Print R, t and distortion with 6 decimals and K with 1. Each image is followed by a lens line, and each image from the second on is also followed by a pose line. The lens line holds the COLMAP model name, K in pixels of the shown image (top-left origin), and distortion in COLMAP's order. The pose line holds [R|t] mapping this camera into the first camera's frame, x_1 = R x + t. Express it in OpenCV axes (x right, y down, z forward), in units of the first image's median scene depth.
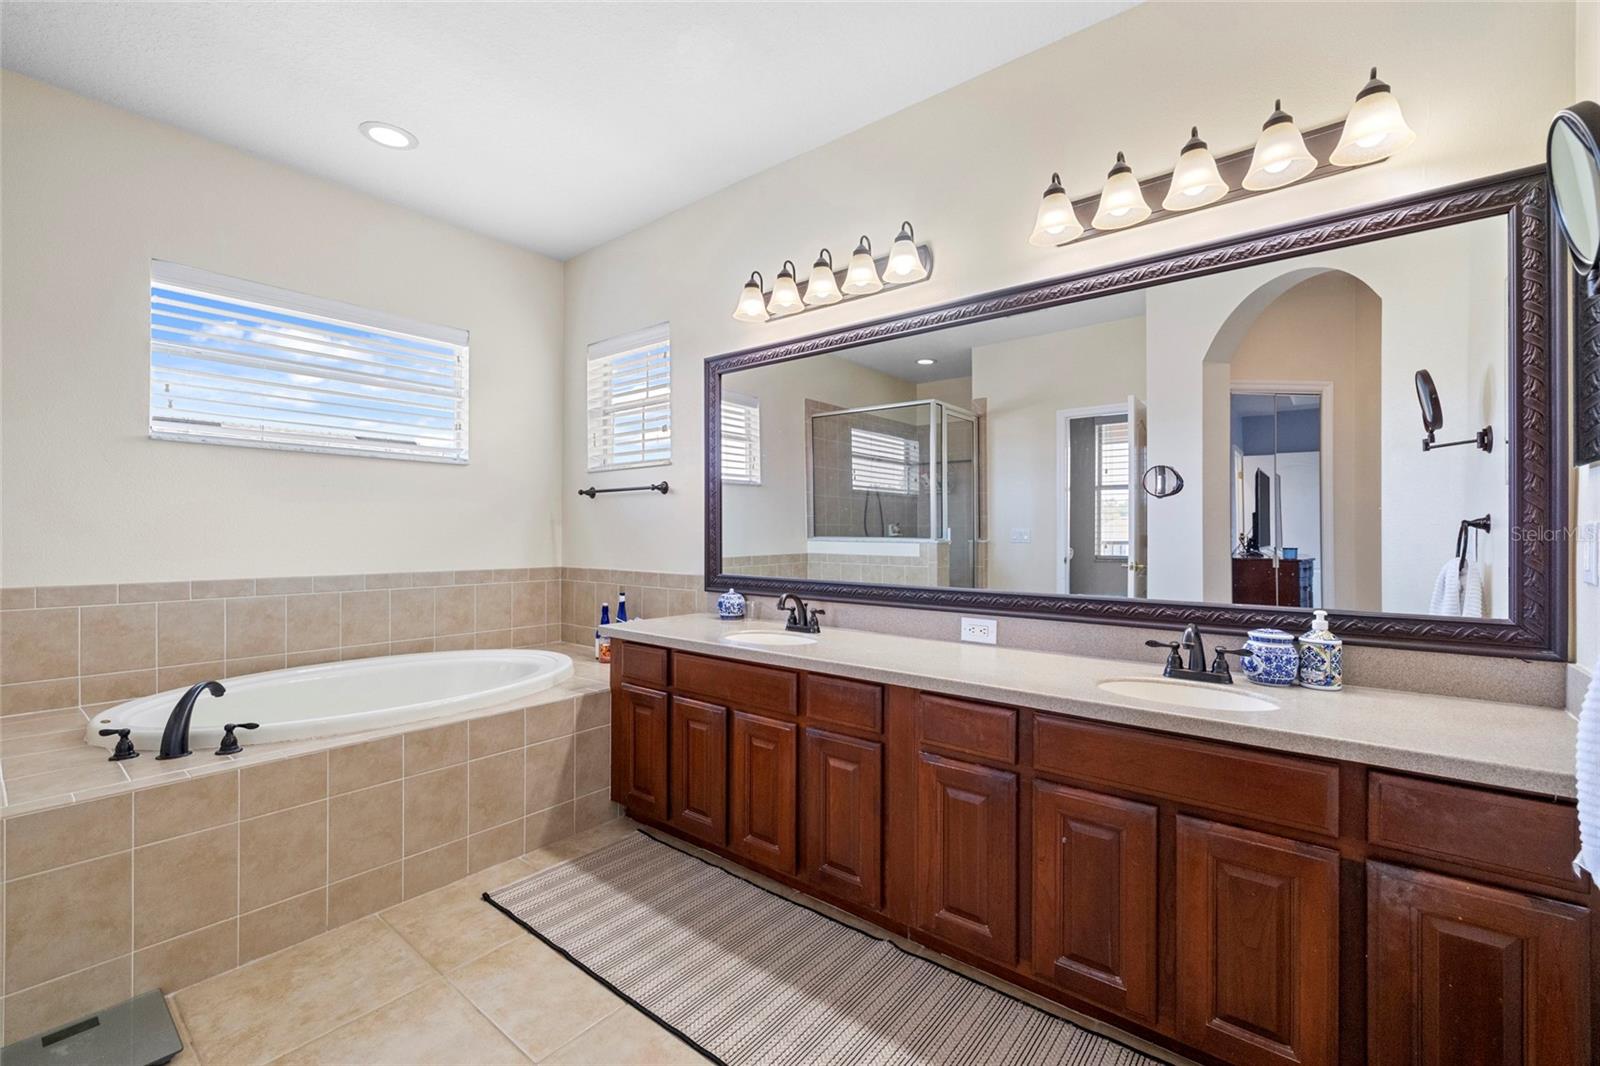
lens RADIAL K [[672.5, 0, 801.9], [0, 672.5, 524.4], [0, 0, 1]] dist [-0.000102, 0.000080]
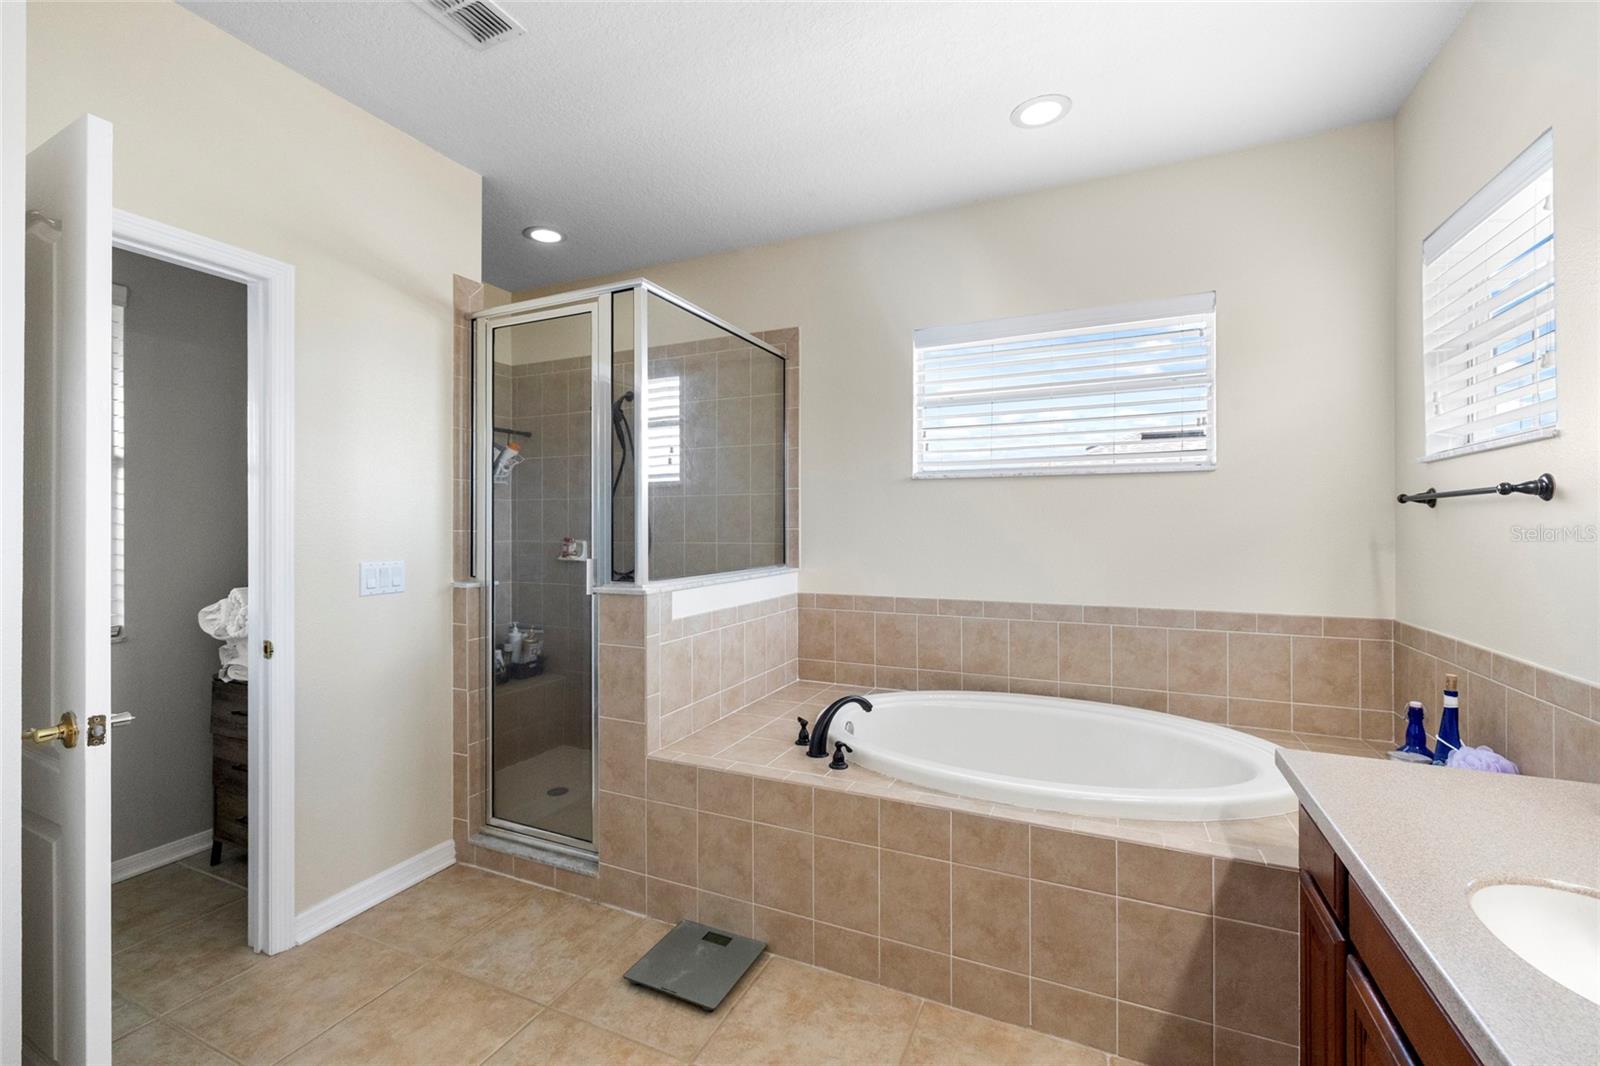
lens RADIAL K [[672.5, 0, 801.9], [0, 672.5, 524.4], [0, 0, 1]] dist [-0.000102, 0.000080]
pose [[0.236537, -0.005036, -0.971609, 0.153244], [0.014659, 0.999891, -0.001614, -0.043066], [0.971512, -0.013861, 0.236585, 0.470772]]
